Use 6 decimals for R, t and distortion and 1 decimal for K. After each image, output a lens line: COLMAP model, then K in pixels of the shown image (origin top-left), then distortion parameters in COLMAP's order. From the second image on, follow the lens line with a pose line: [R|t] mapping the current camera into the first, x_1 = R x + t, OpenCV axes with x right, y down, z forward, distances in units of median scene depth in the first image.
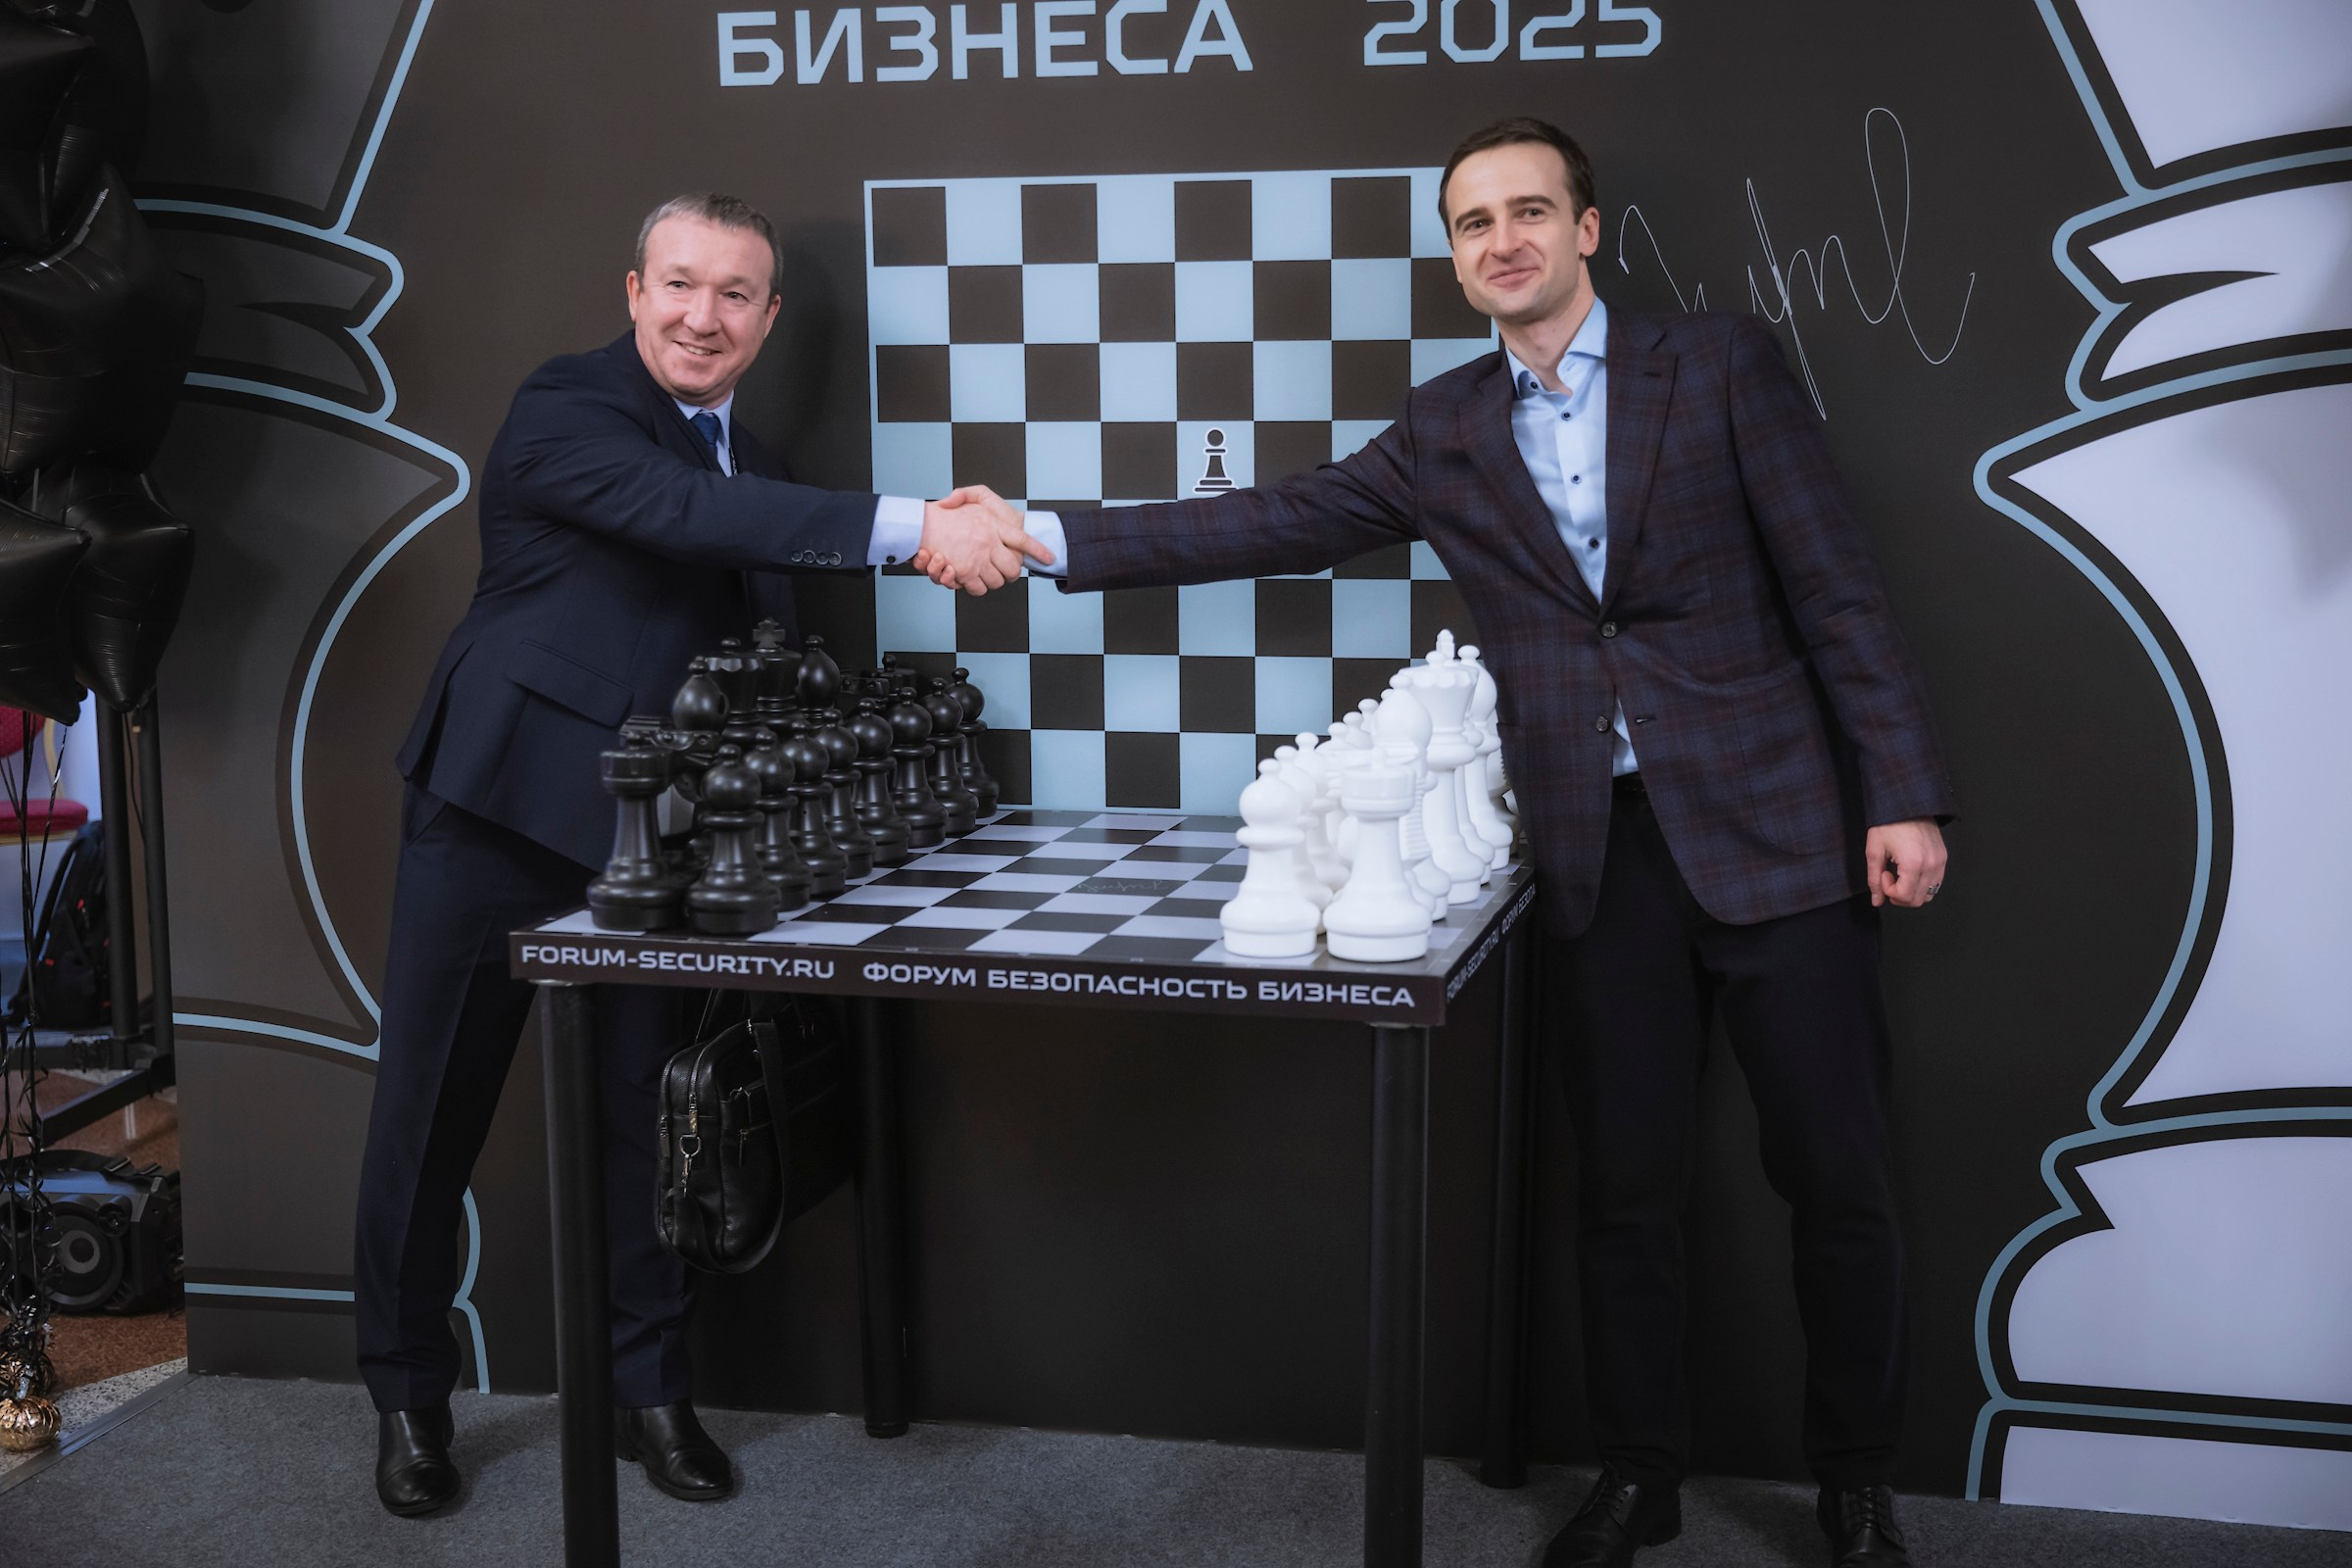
lens RADIAL K [[3191.0, 0, 1205.2], [0, 3191.0, 786.5], [0, 0, 1]] dist [0.073735, 0.000000]
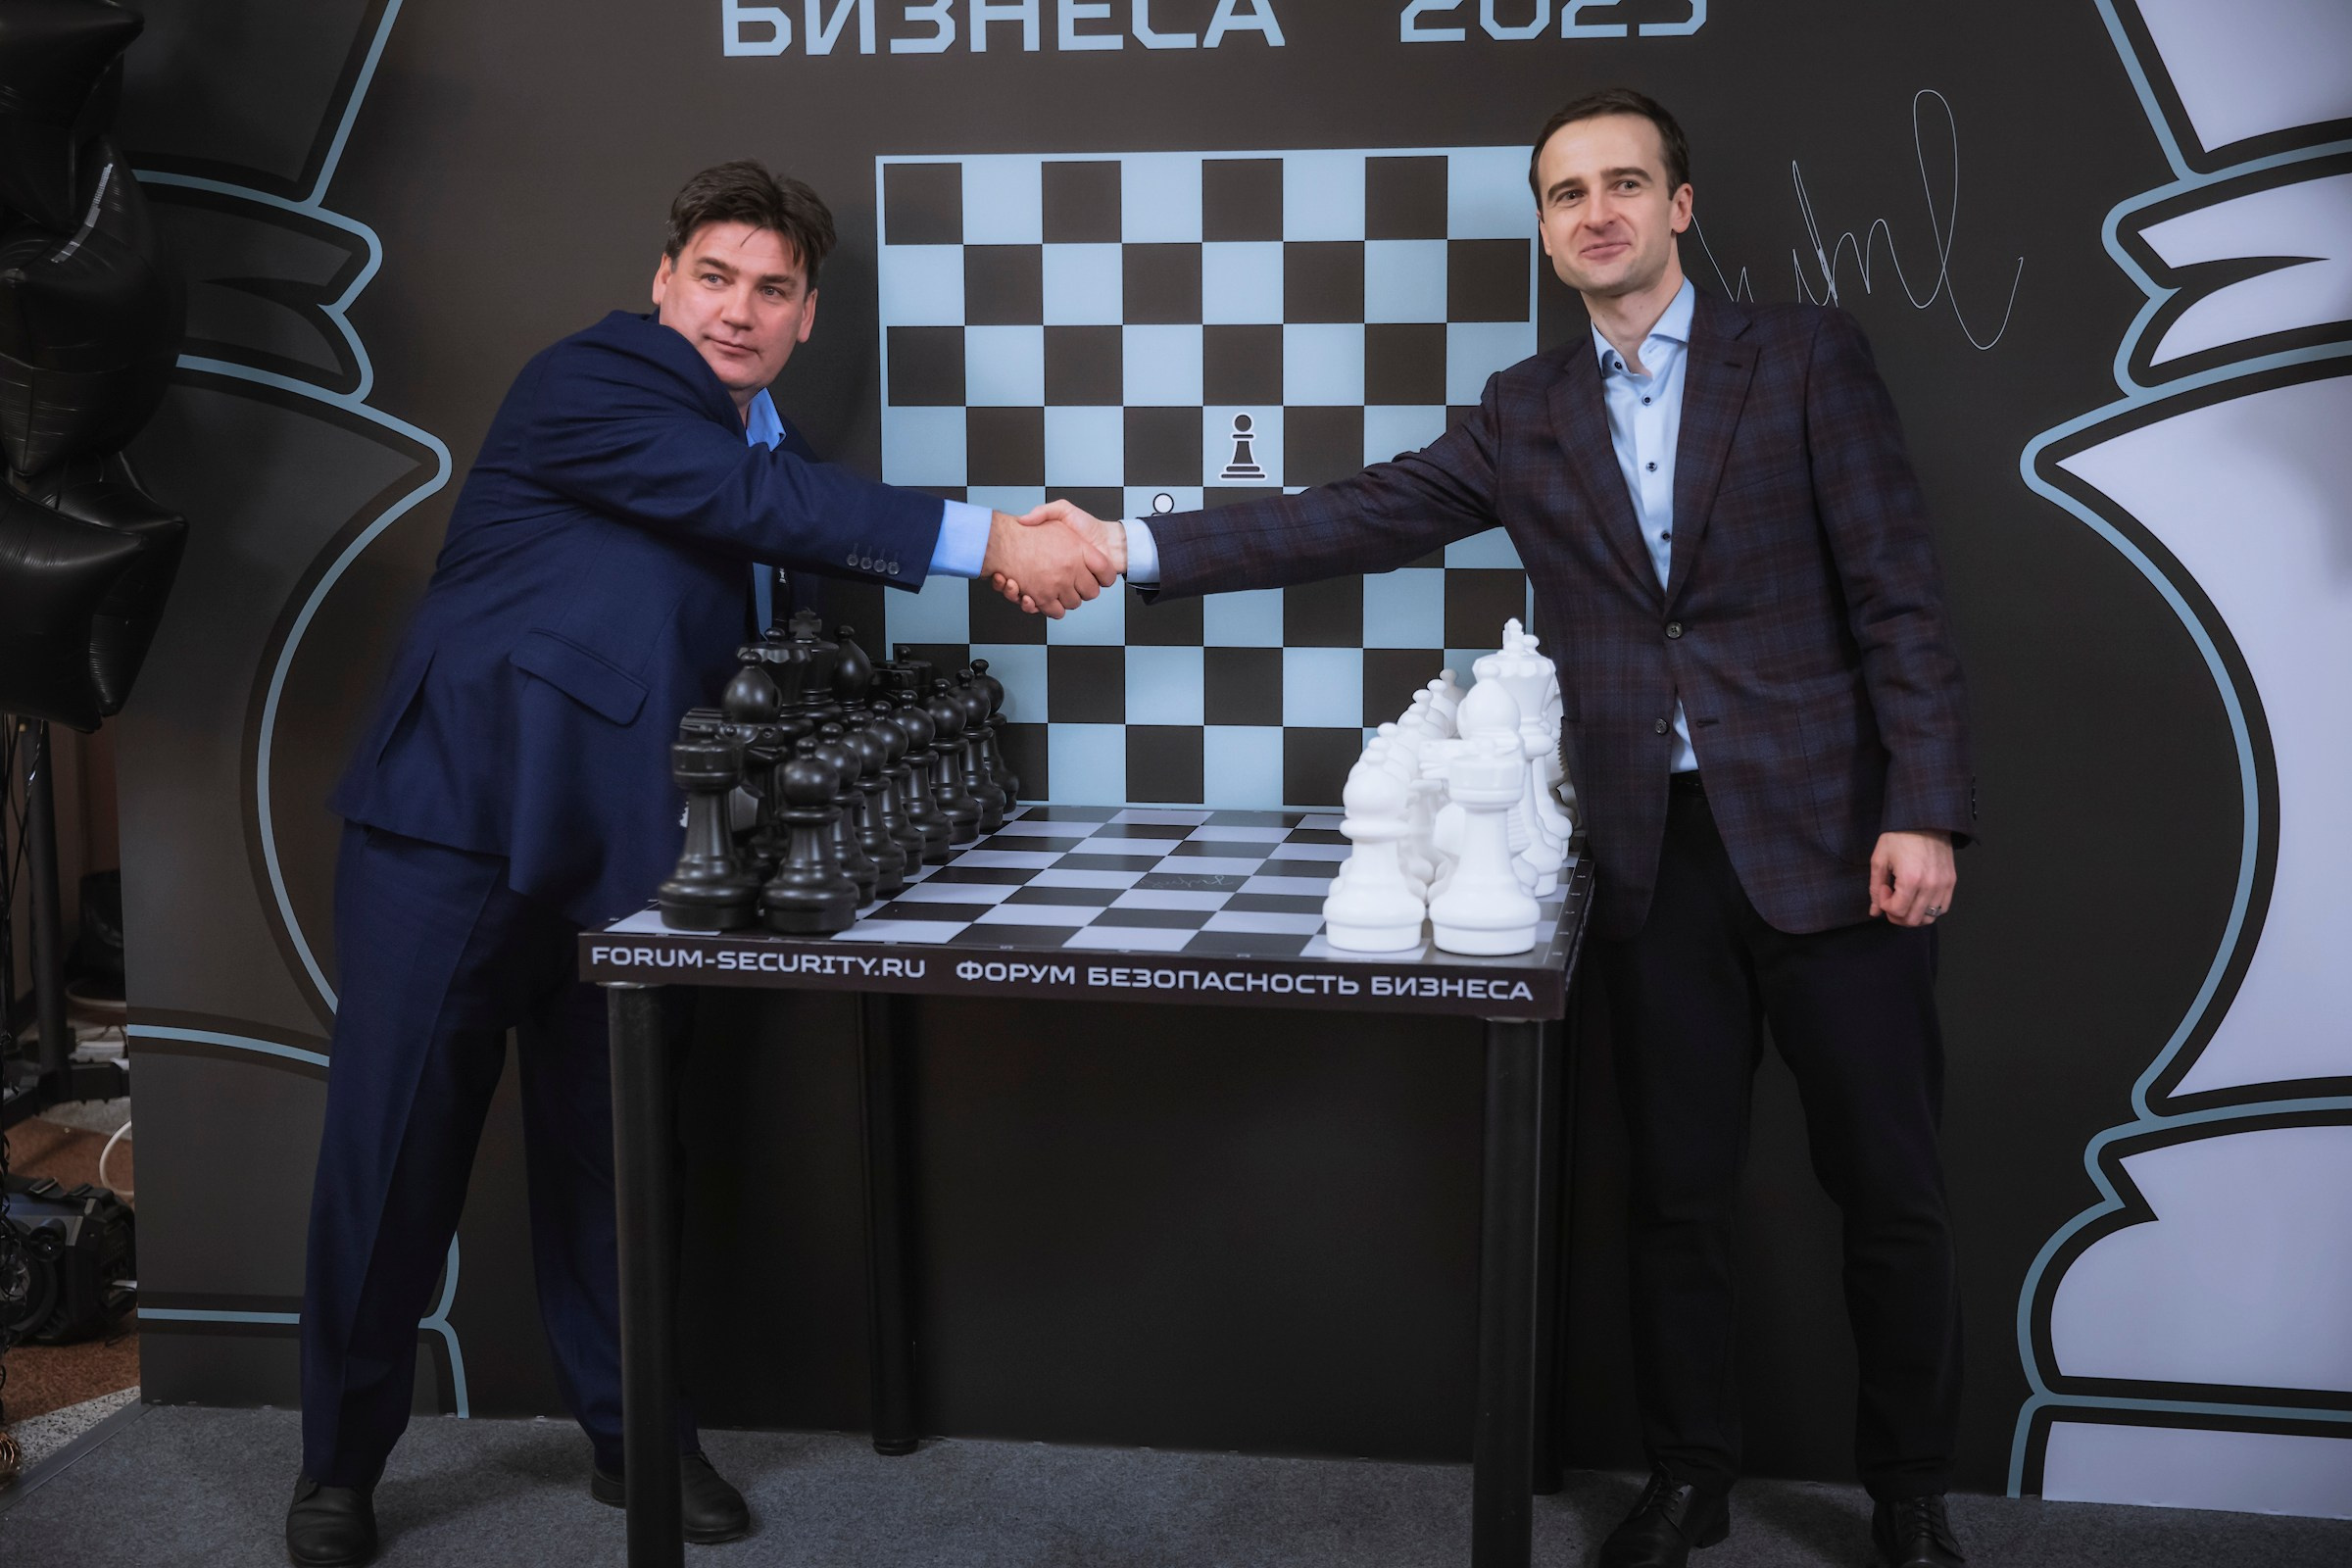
lens RADIAL K [[3307.9, 0, 1121.4], [0, 3307.9, 792.4], [0, 0, 1]] dist [0.093342, 0.000000]
pose [[0.997324, -0.005327, 0.072918, -0.112339], [0.005300, 0.999986, 0.000562, 0.003078], [-0.072920, -0.000174, 0.997338, -0.006320]]
